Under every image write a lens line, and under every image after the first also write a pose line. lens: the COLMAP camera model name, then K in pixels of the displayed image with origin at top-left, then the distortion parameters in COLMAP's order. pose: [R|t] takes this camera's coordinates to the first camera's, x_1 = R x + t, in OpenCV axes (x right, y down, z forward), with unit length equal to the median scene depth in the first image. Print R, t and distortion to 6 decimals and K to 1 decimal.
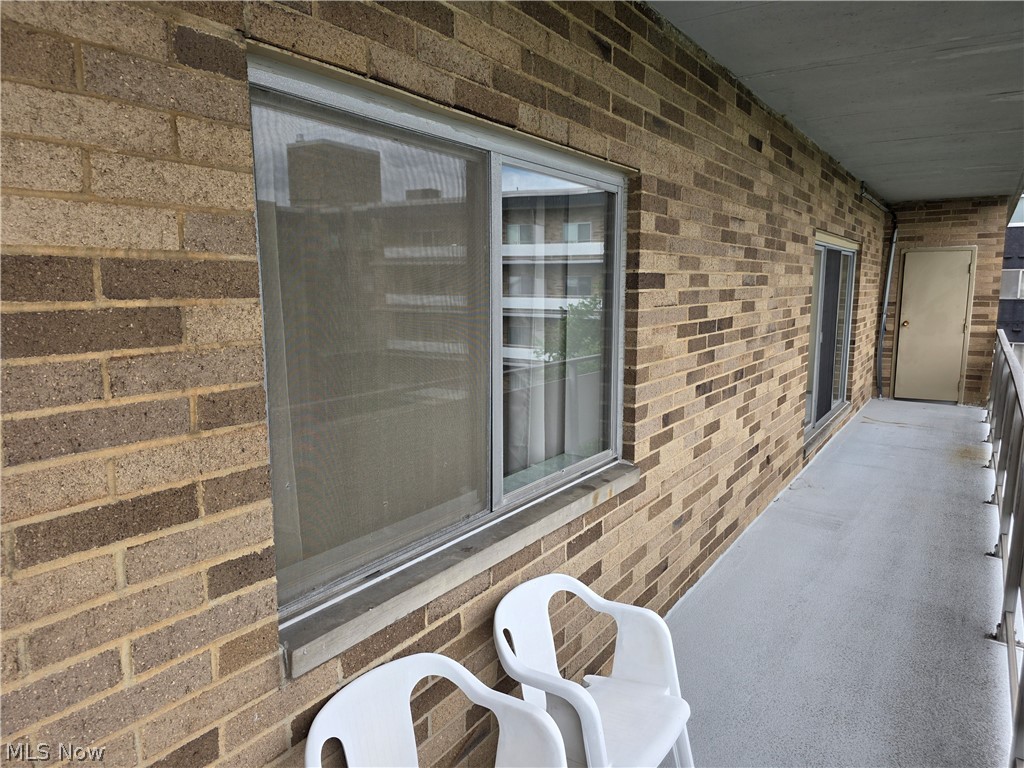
lens RADIAL K [[687.5, 0, 513.1], [0, 687.5, 381.4], [0, 0, 1]] dist [0.037127, -0.031082]
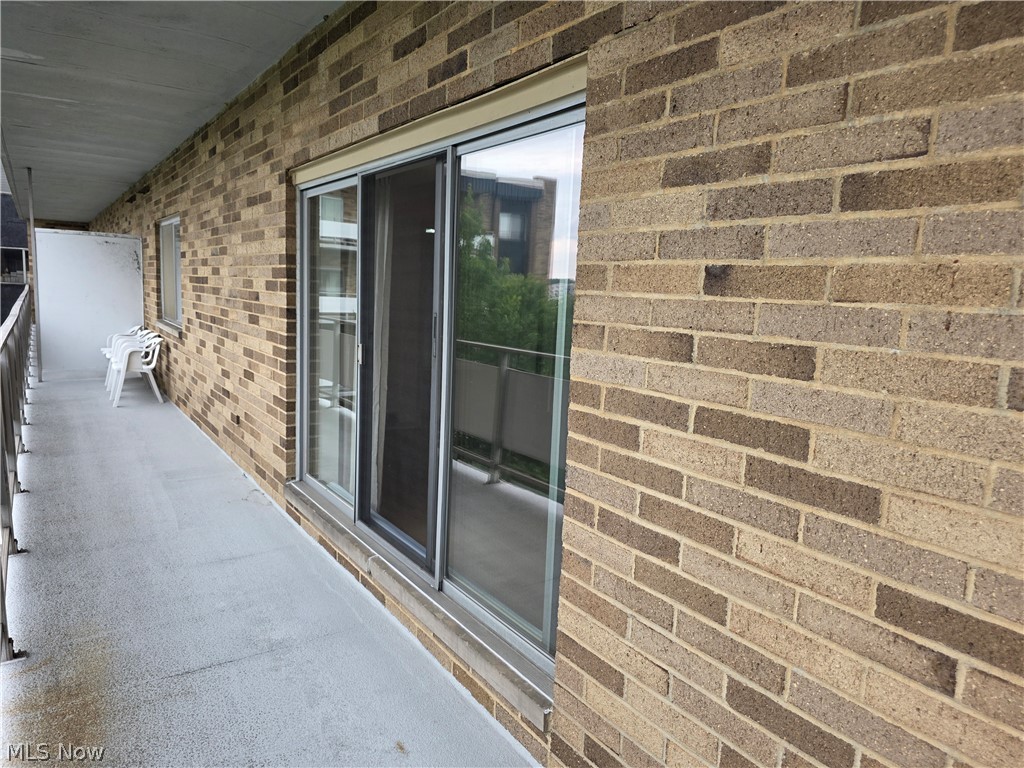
lens RADIAL K [[687.5, 0, 507.0], [0, 687.5, 392.5], [0, 0, 1]] dist [0.037127, -0.031082]
pose [[-0.381667, 0.114050, -0.917237, 1.300350], [-0.180517, 0.964051, 0.194985, -0.230455], [0.906501, 0.239996, -0.347359, 1.909955]]
